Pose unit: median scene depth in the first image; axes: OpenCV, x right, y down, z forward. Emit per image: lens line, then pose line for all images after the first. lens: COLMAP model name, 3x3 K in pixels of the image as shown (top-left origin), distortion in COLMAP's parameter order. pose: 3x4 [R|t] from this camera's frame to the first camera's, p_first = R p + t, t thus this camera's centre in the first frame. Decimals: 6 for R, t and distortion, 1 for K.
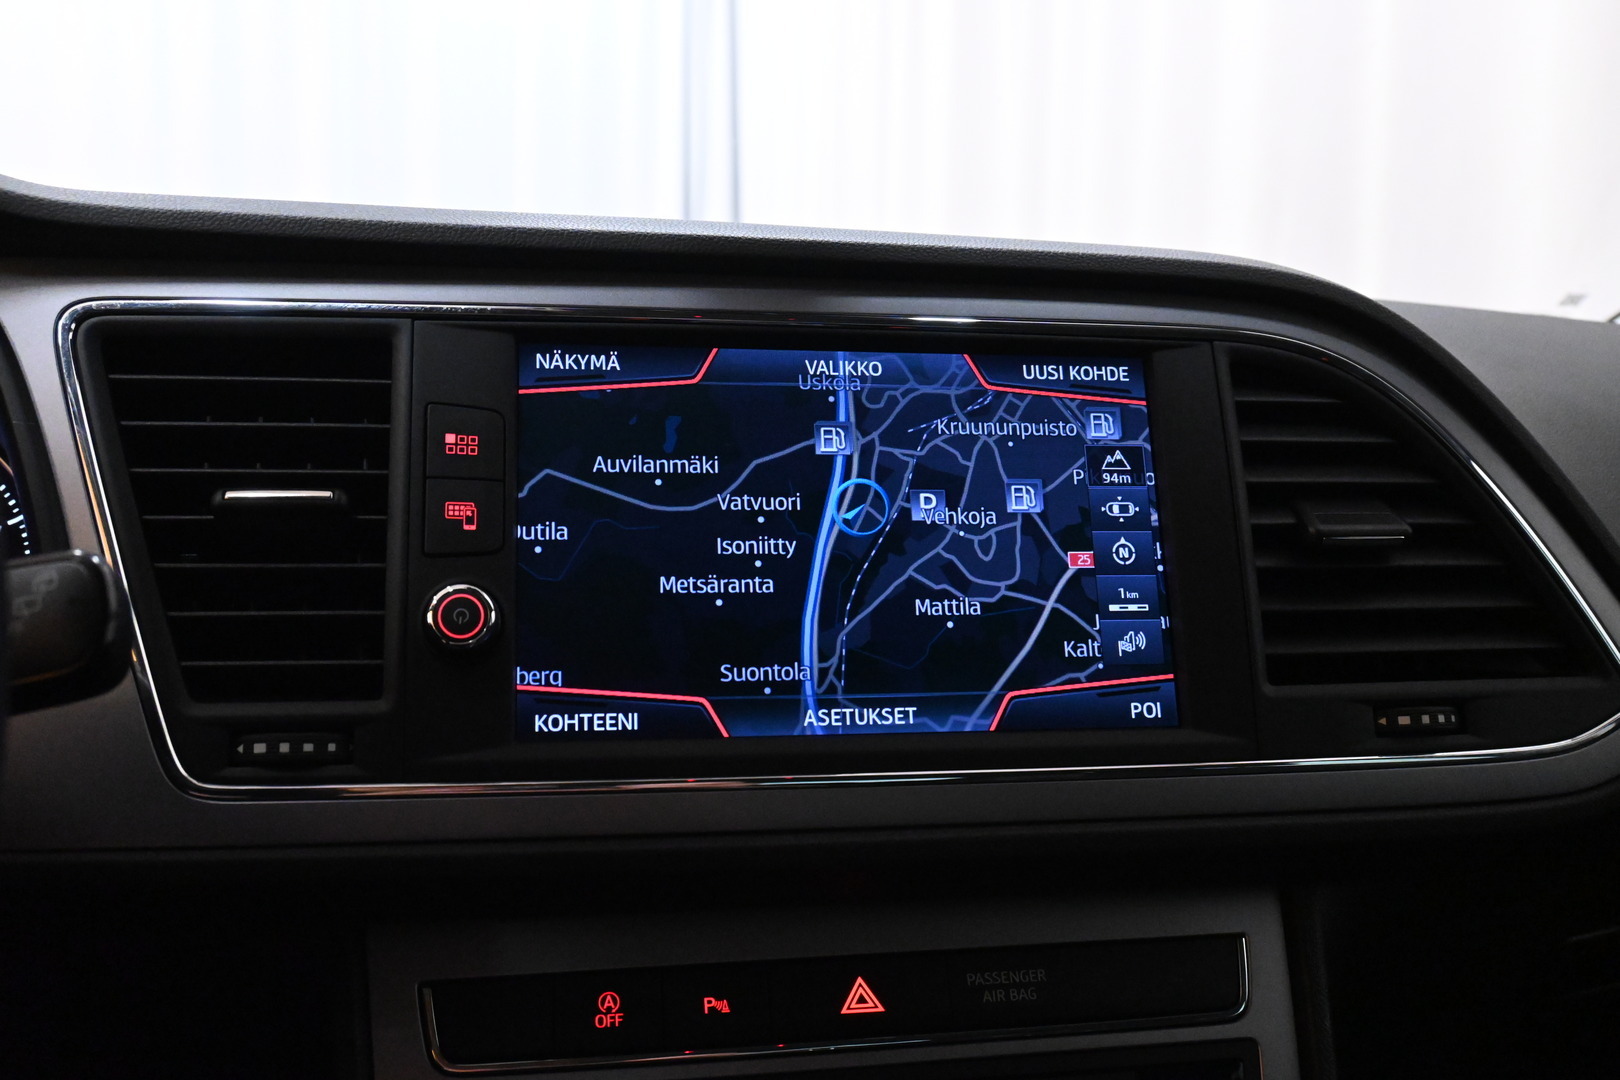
lens RADIAL K [[1458.4, 0, 809.3], [0, 1458.4, 536.0], [0, 0, 1]] dist [-0.005997, -0.013198]
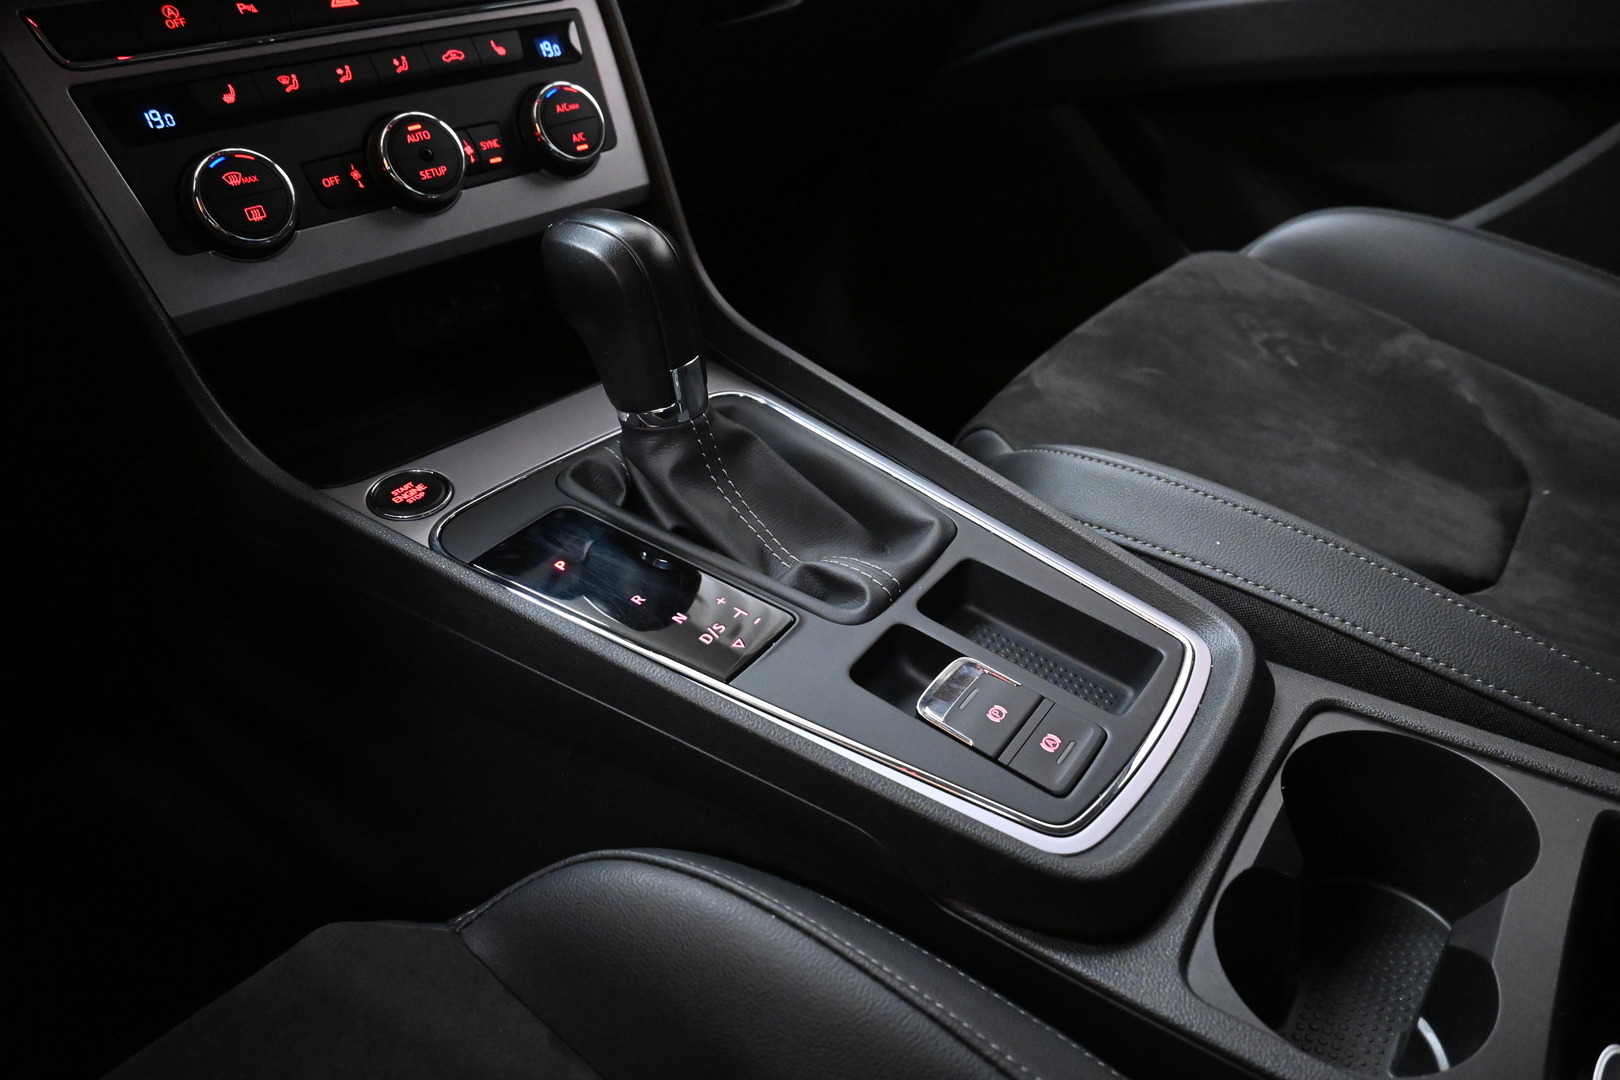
lens RADIAL K [[1096.2, 0, 807.0], [0, 1096.2, 541.9], [0, 0, 1]] dist [-0.001304, -0.005549]
pose [[0.817921, -0.353625, 0.453822, -0.293920], [0.121578, 0.877226, 0.464429, 0.346514], [-0.562338, -0.324691, 0.760494, -0.355307]]
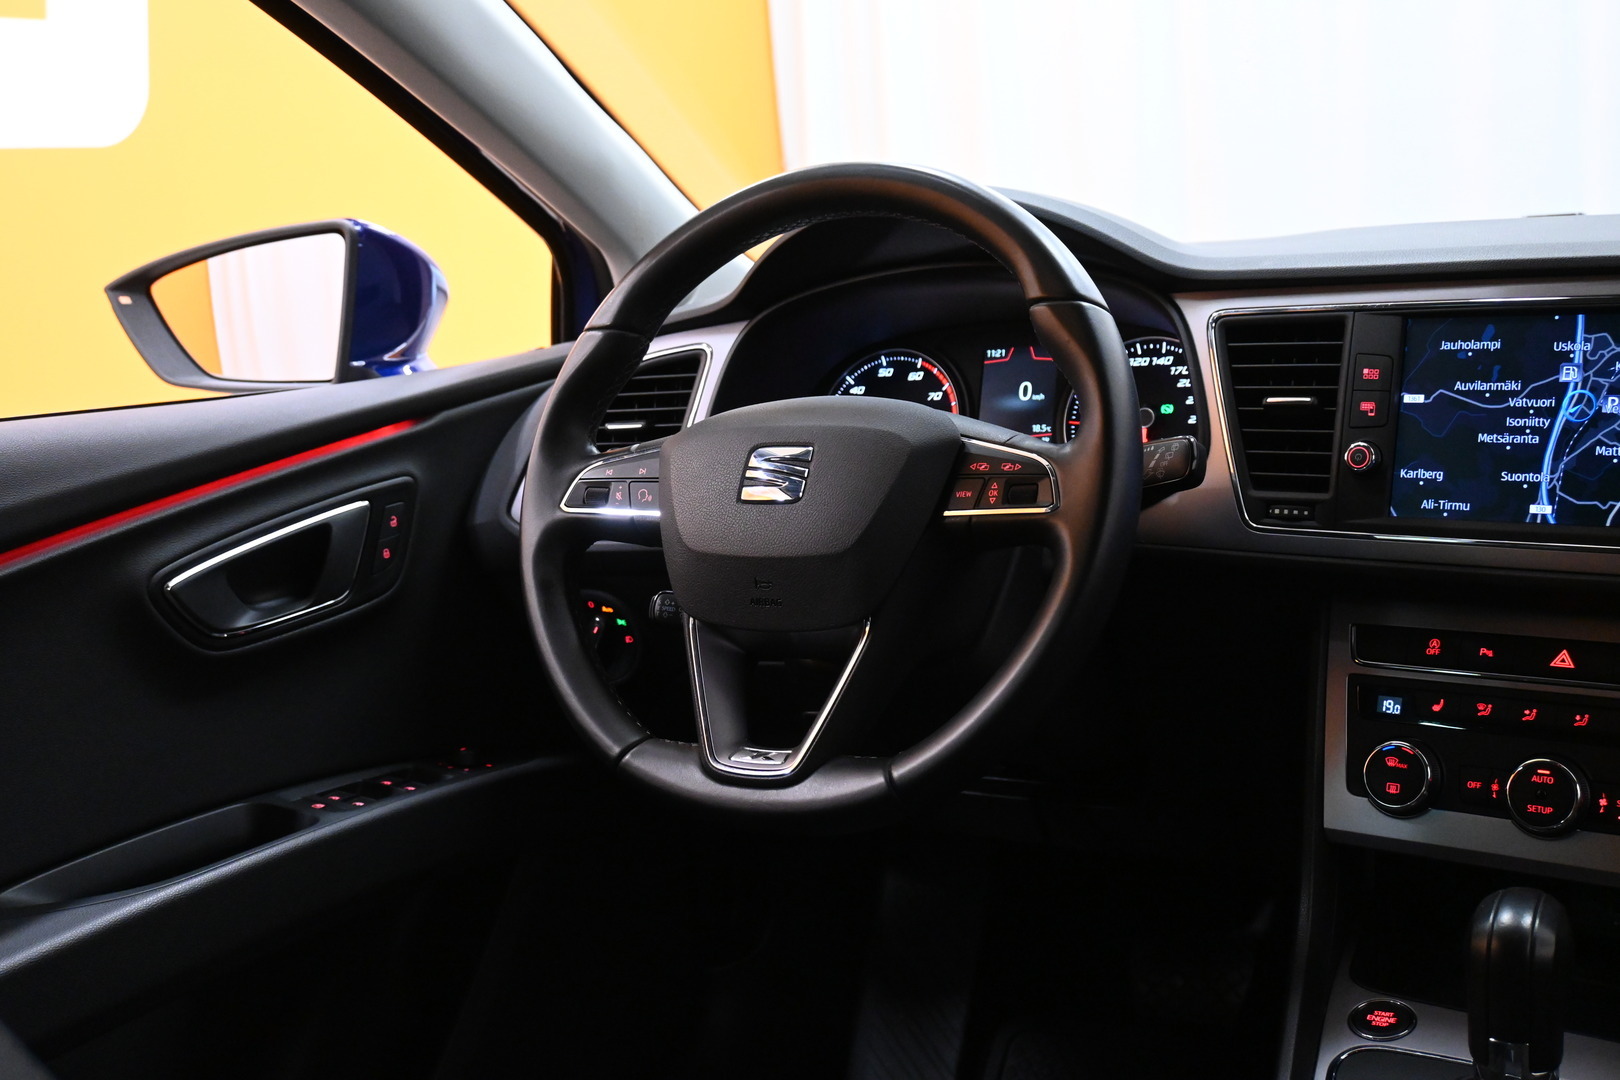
lens RADIAL K [[1754.7, 0, 808.3], [0, 1754.7, 545.2], [0, 0, 1]] dist [-0.010644, 0.000000]
pose [[0.653574, 0.078030, -0.752829, 1.121016], [0.043629, 0.989133, 0.140400, -0.202953], [0.755604, -0.124607, 0.643068, -1.232736]]
